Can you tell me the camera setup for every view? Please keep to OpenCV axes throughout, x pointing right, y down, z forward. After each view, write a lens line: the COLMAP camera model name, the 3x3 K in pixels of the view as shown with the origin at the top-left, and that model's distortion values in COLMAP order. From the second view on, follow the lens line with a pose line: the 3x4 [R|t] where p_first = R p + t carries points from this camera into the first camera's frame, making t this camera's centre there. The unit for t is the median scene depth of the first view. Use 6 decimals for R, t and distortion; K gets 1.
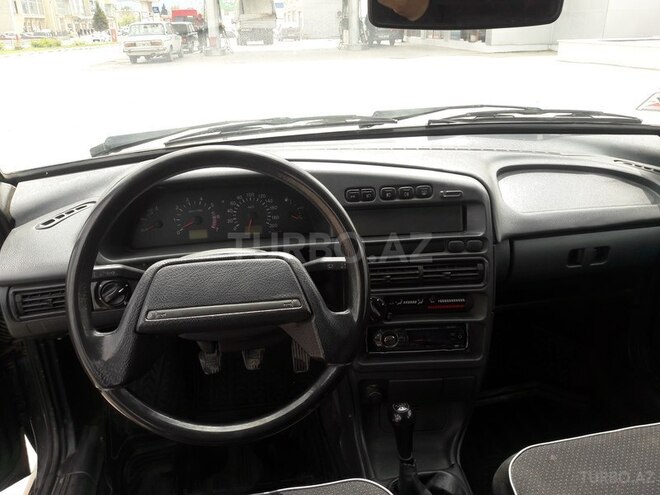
lens RADIAL K [[531.9, 0, 331.2], [0, 531.9, 248.8], [0, 0, 1]] dist [0.024896, -0.029374]
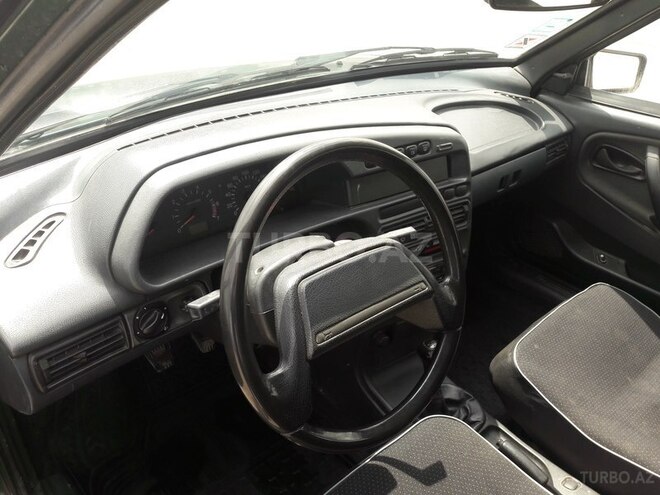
lens RADIAL K [[531.9, 0, 334.7], [0, 531.9, 246.9], [0, 0, 1]] dist [0.024896, -0.029374]
pose [[0.860079, -0.214829, 0.462723, -0.447152], [0.138310, 0.971235, 0.193836, -0.128269], [-0.491055, -0.102715, 0.865052, 0.137021]]
